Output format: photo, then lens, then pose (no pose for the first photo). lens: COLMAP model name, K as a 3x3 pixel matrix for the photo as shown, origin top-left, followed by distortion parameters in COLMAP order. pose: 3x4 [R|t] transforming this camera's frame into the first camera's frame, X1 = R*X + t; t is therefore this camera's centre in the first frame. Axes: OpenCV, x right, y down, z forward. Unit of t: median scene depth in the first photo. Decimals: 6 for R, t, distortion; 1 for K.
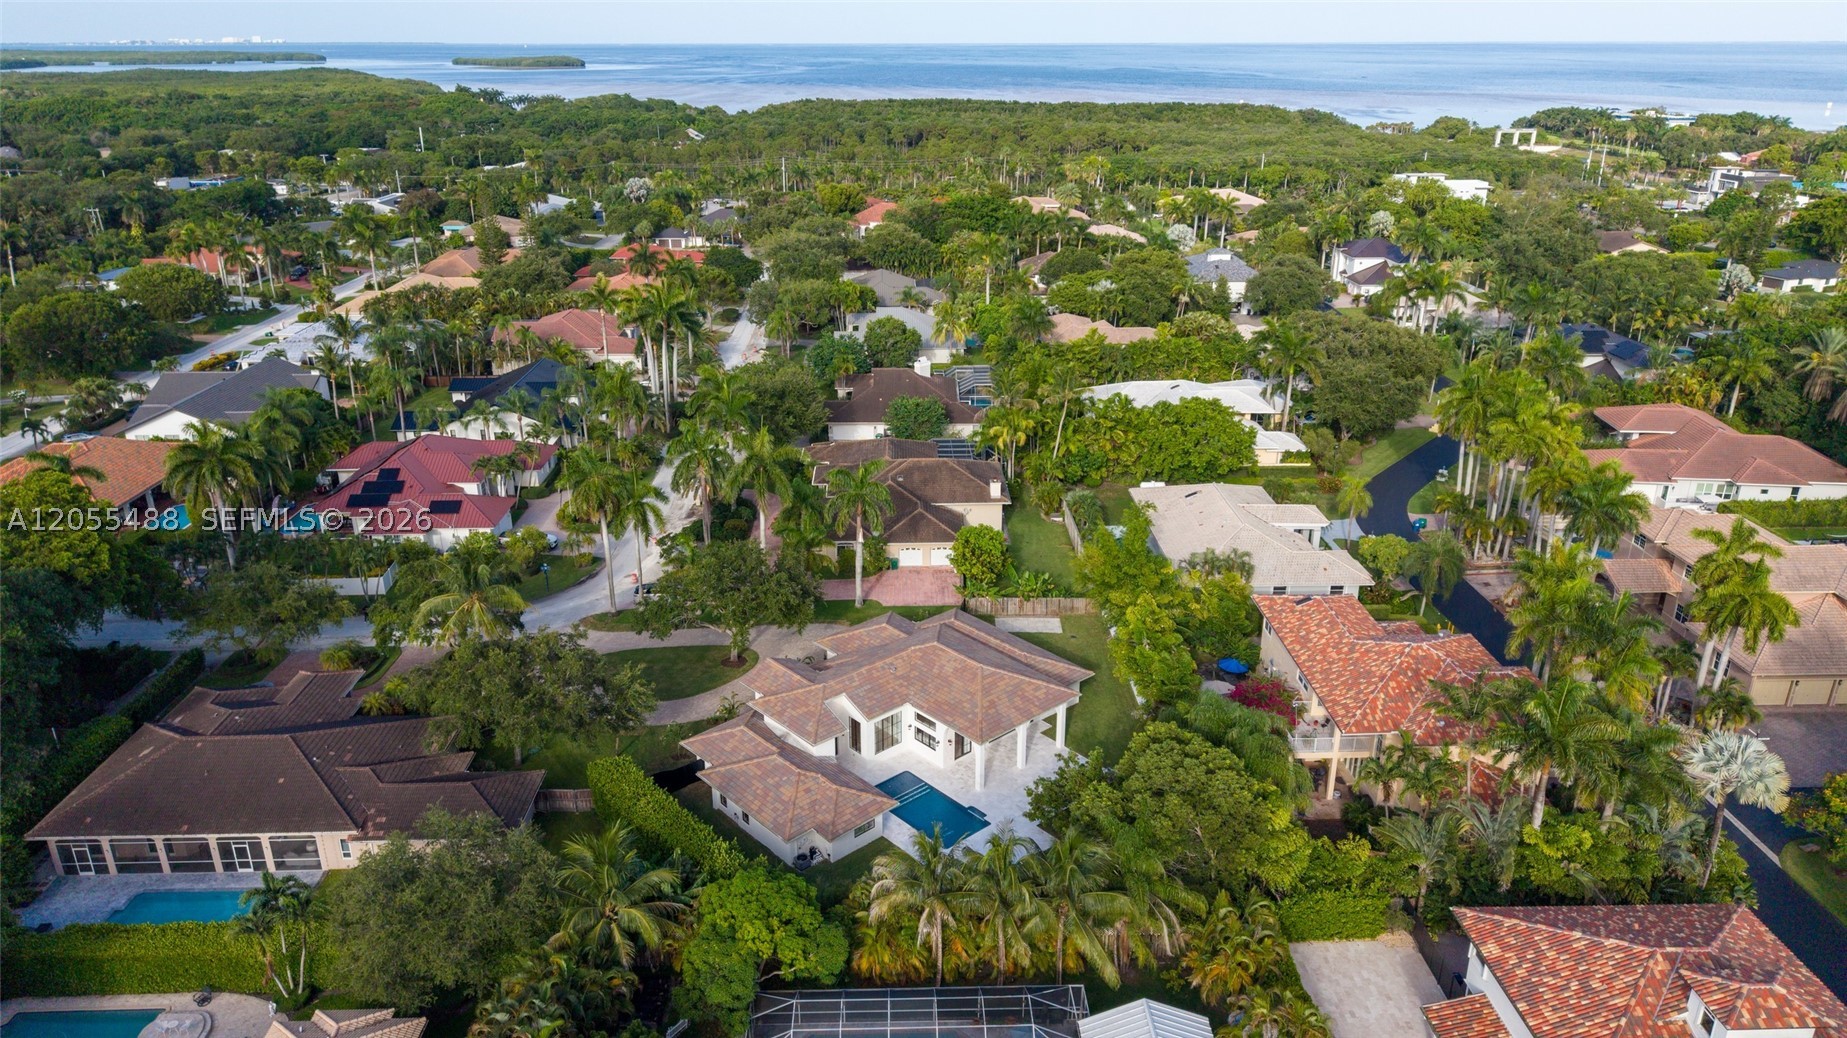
lens RADIAL K [[1216.8, 0, 923.5], [0, 1216.8, 519.0], [0, 0, 1]] dist [0.006385, 0.000193]
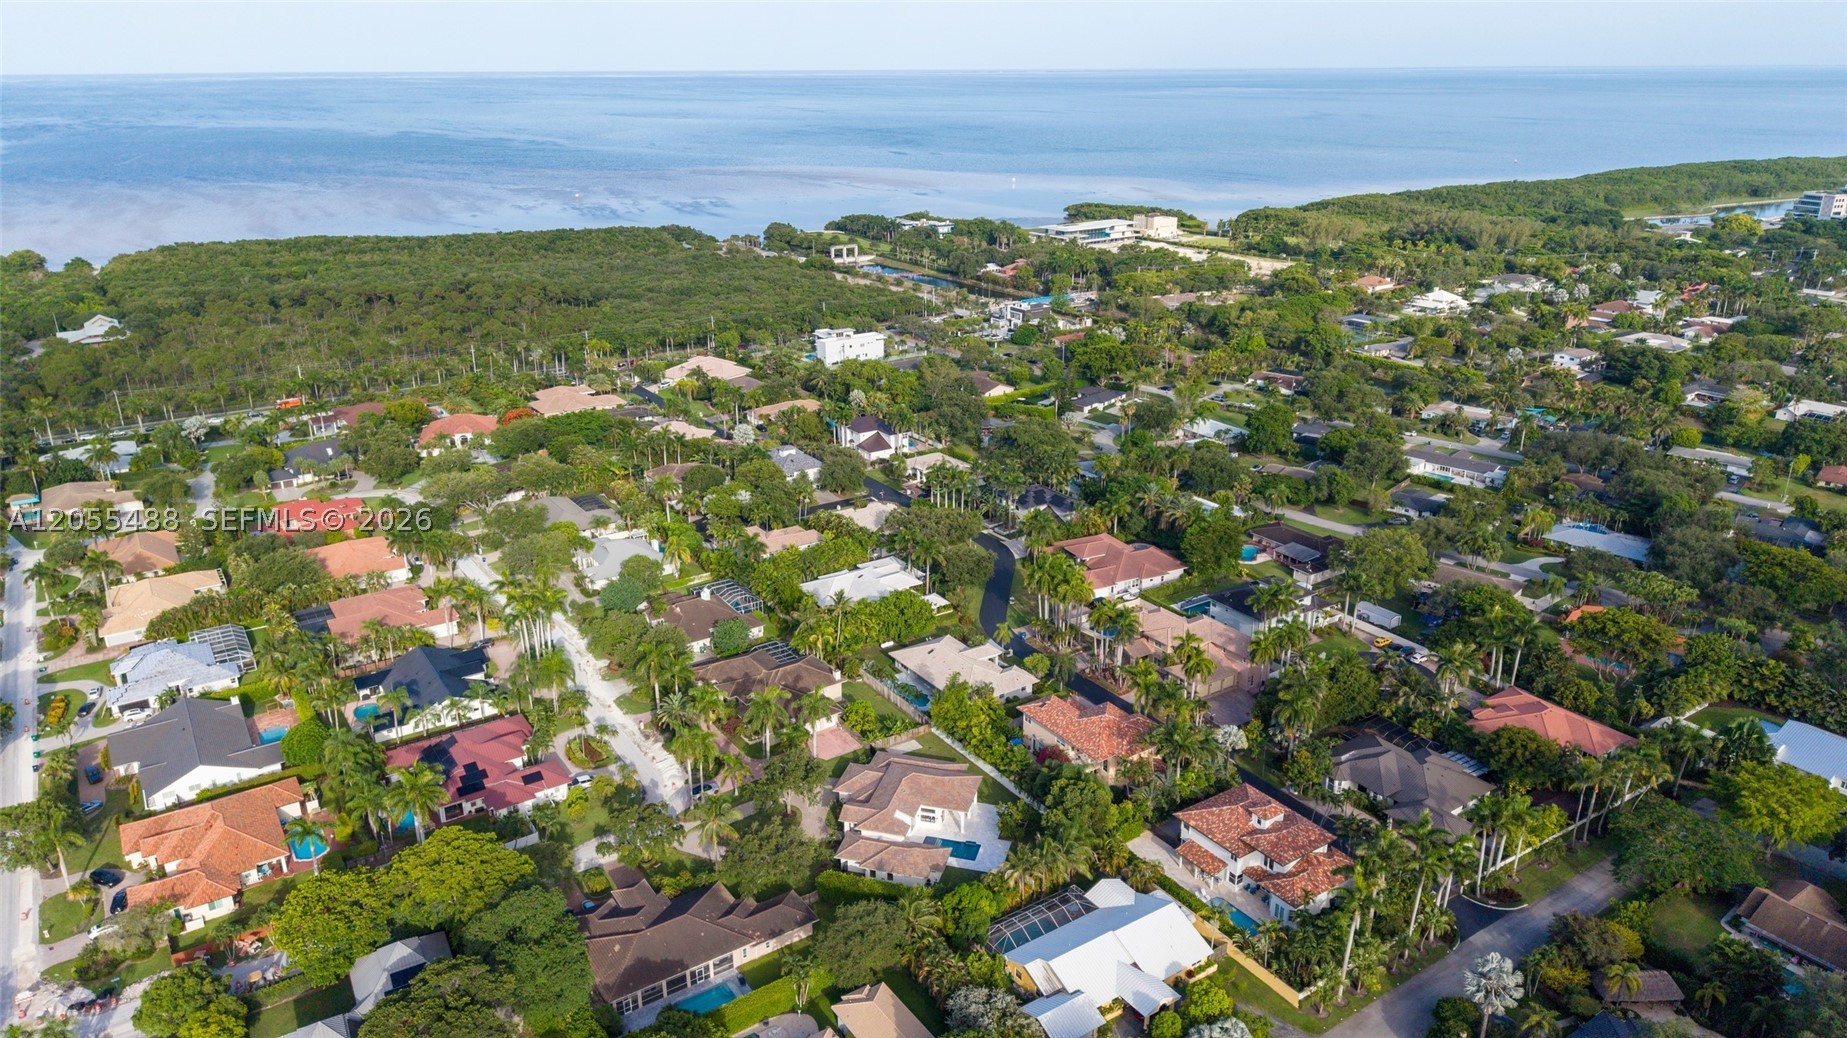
lens RADIAL K [[1216.8, 0, 923.5], [0, 1216.8, 519.0], [0, 0, 1]] dist [0.006385, 0.000193]
pose [[0.839854, -0.183093, 0.511002, -0.762601], [0.191490, 0.980808, 0.036703, -0.314918], [-0.507915, 0.067026, 0.858796, -0.657253]]
